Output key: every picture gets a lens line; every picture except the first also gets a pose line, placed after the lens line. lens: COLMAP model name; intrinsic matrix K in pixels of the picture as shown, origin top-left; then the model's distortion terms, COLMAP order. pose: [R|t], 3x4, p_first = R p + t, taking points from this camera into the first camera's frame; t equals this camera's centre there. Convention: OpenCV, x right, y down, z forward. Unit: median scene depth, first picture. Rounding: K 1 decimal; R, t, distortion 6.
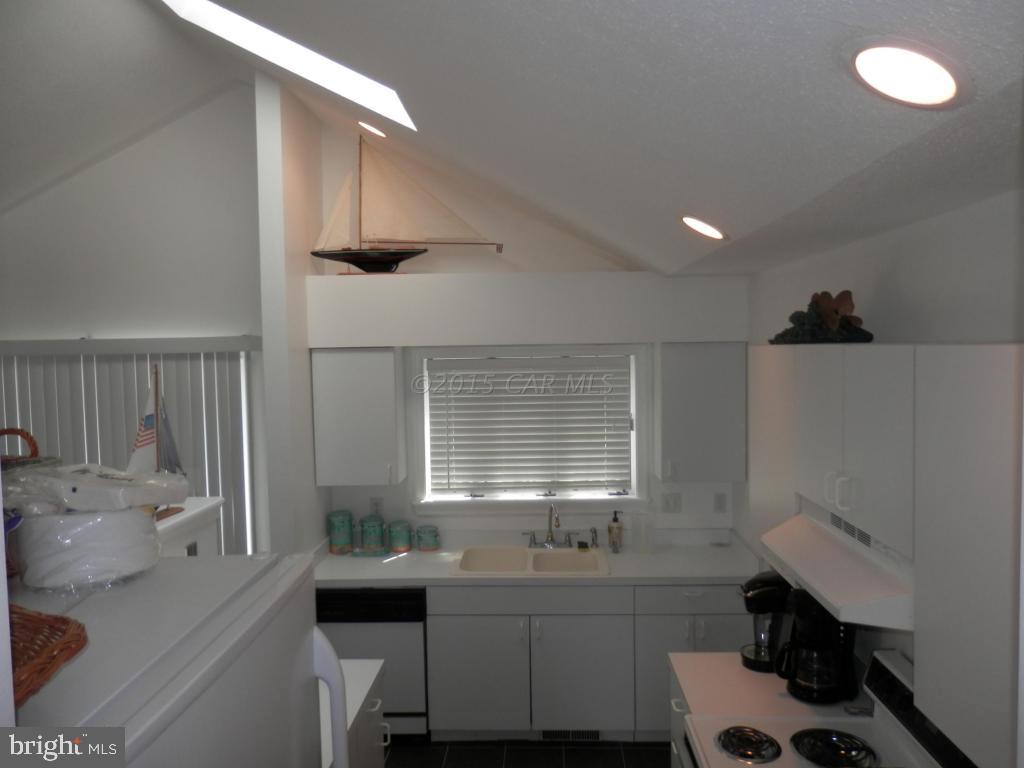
lens RADIAL K [[762.8, 0, 515.2], [0, 762.8, 386.6], [0, 0, 1]] dist [-0.000835, 0.015460]
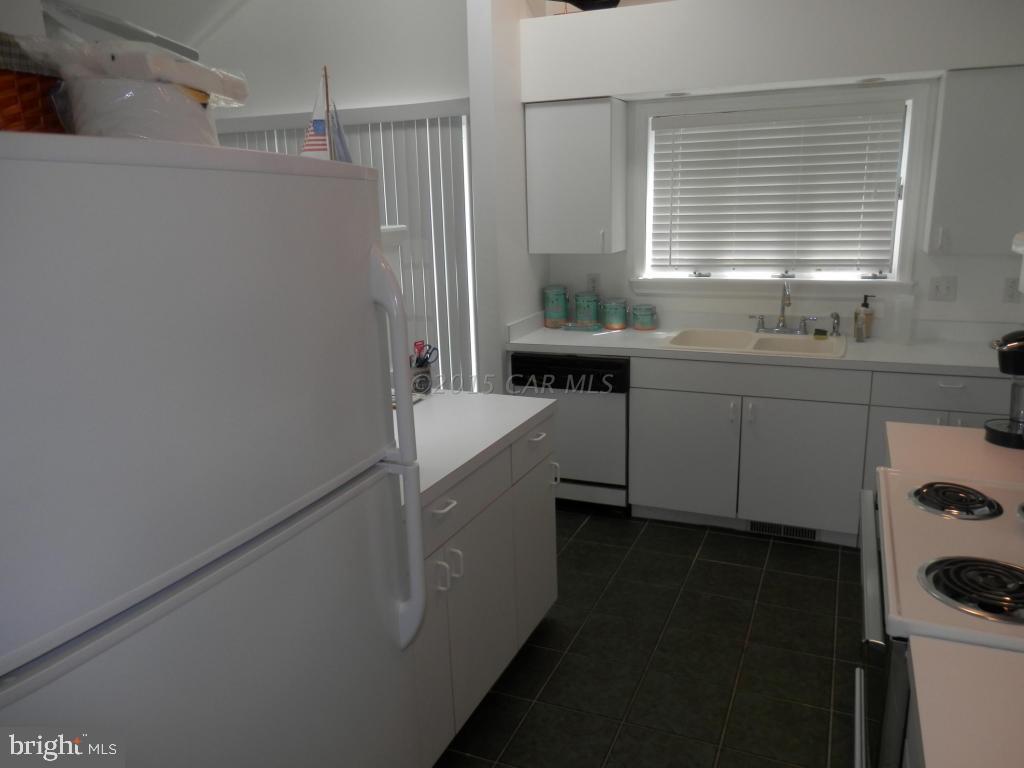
lens RADIAL K [[762.8, 0, 522.1], [0, 762.8, 384.8], [0, 0, 1]] dist [-0.000835, 0.015460]
pose [[0.934256, 0.079208, -0.347694, 0.077198], [-0.012659, 0.981771, 0.189644, 0.105420], [0.356378, -0.172775, 0.918229, 0.074467]]
